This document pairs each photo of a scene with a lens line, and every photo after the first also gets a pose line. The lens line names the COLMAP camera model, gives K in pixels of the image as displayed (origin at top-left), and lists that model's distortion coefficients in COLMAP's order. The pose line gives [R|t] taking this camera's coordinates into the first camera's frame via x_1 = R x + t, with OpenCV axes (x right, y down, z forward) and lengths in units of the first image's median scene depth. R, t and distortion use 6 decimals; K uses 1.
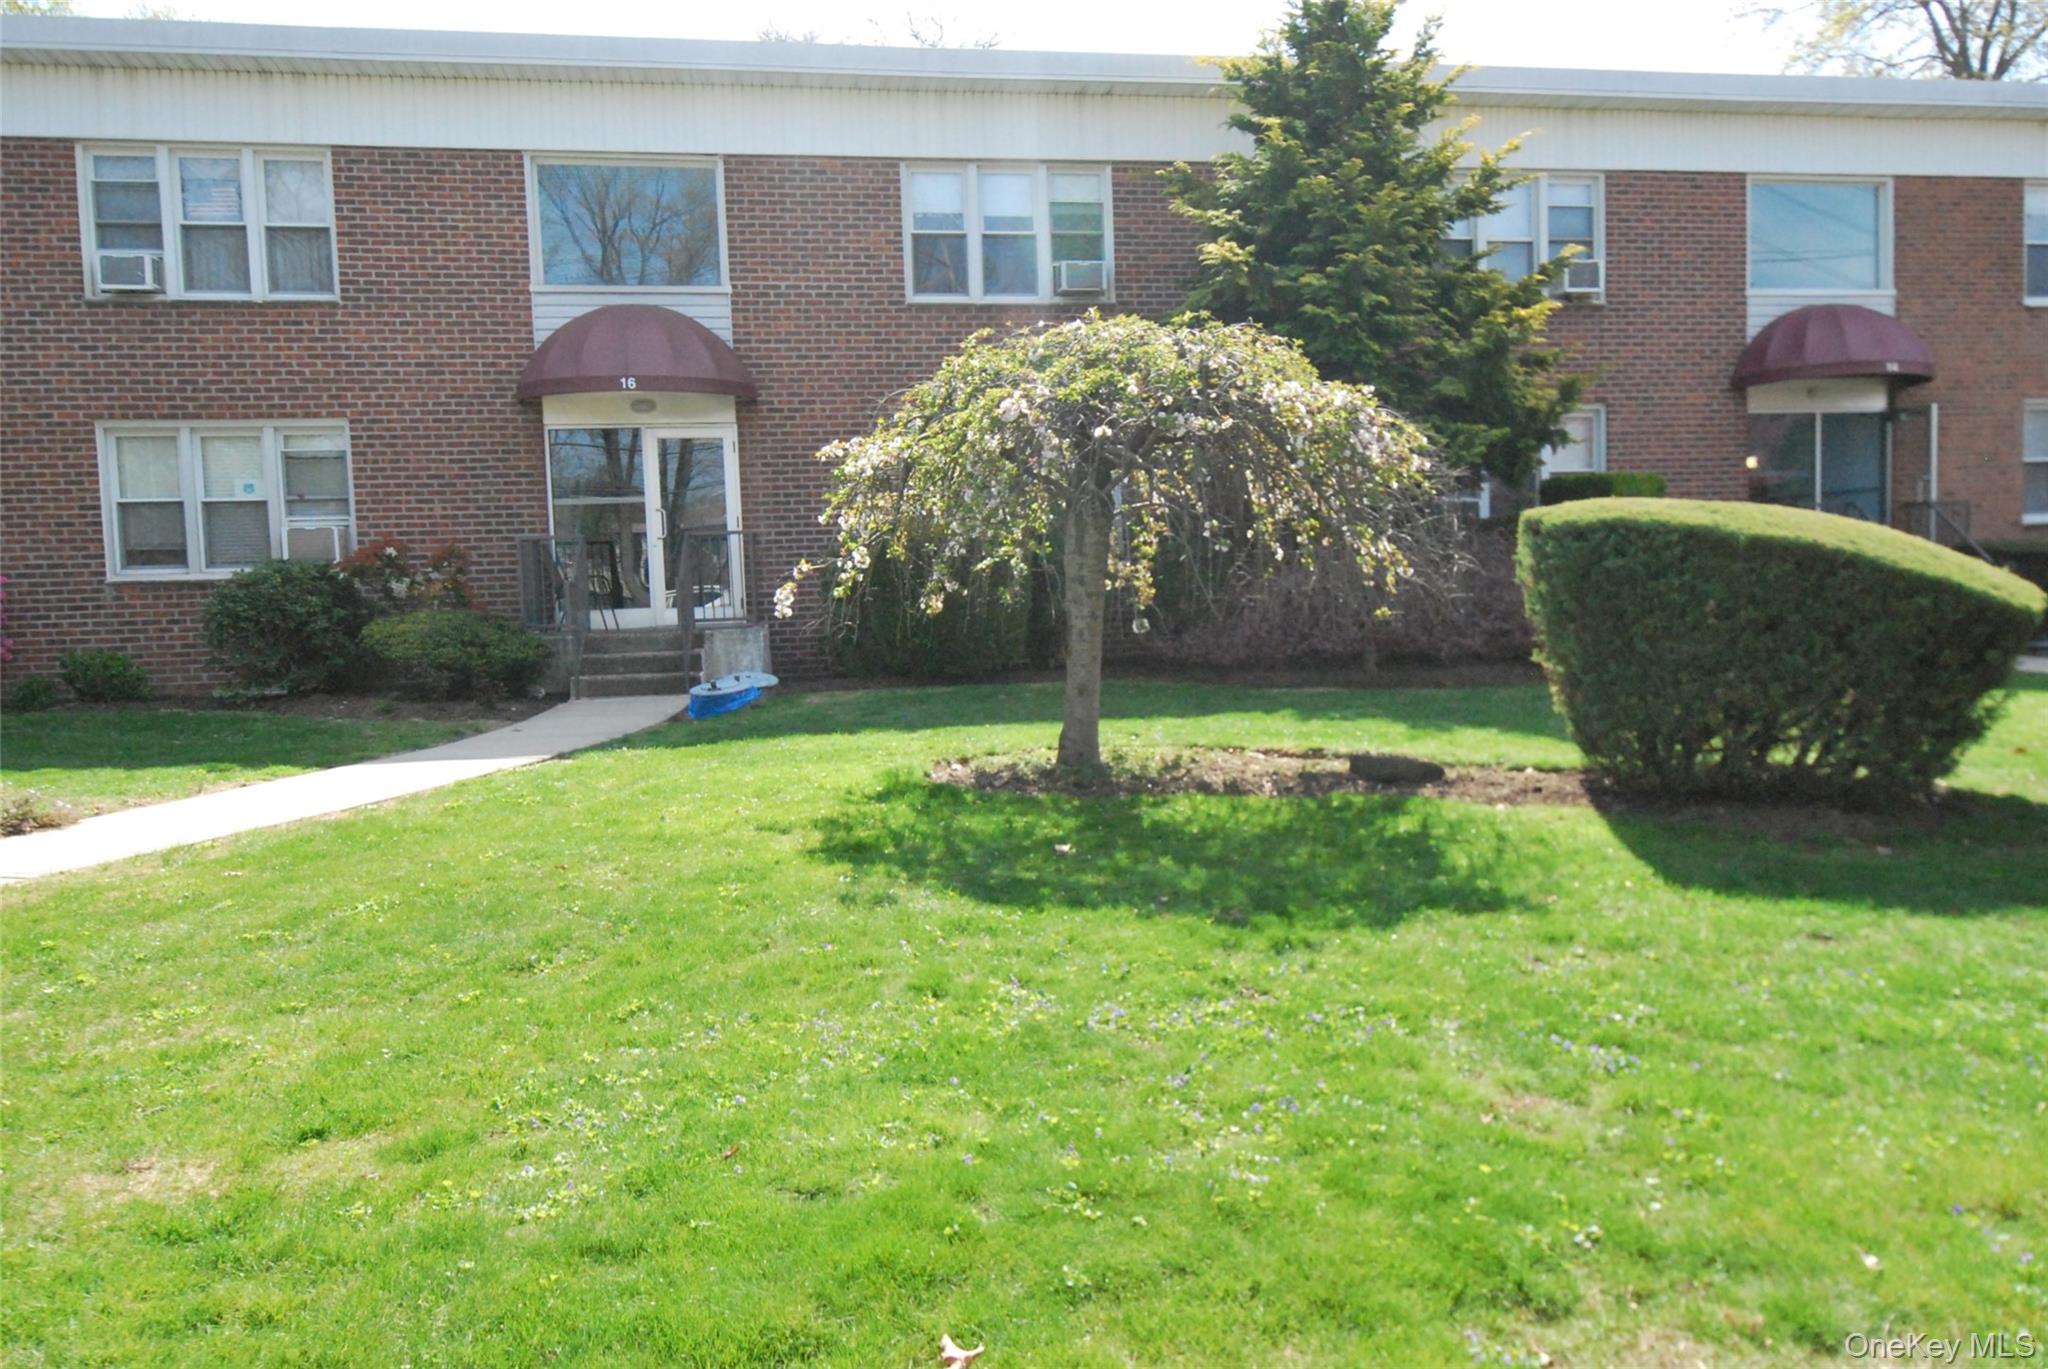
lens RADIAL K [[1418.3, 0, 1024.0], [0, 1418.3, 684.5], [0, 0, 1]] dist [0.000616, -0.001364]
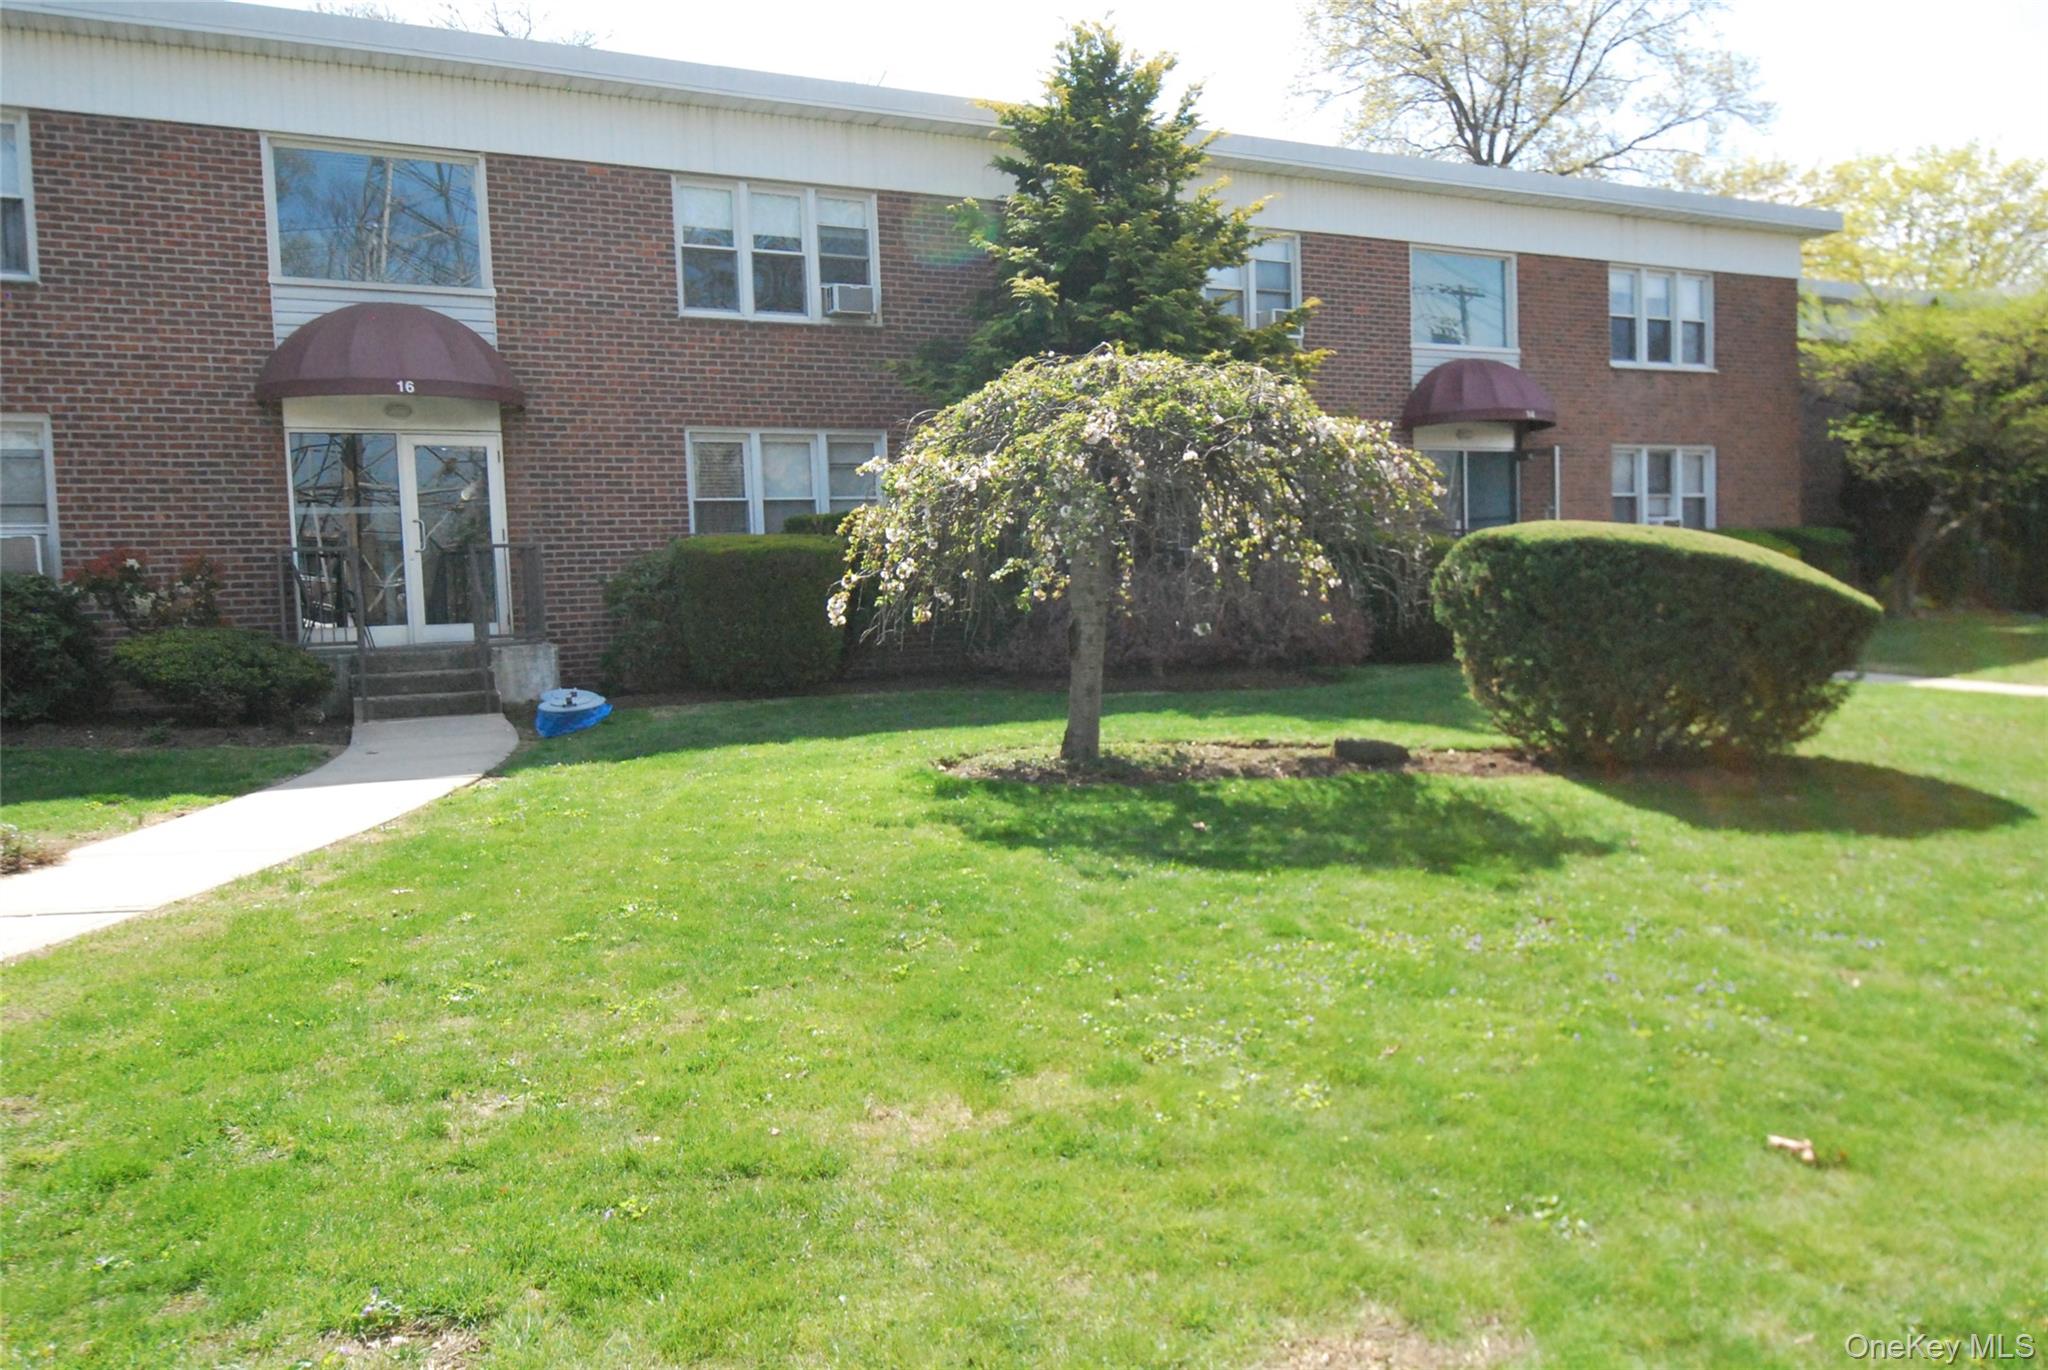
lens RADIAL K [[1409.2, 0, 1024.0], [0, 1409.2, 685.0], [0, 0, 1]] dist [0.004433, -0.017560]
pose [[0.961176, -0.018639, 0.275304, -0.133110], [0.022046, 0.999714, -0.009287, 0.003761], [-0.275052, 0.014996, 0.961312, -0.012017]]
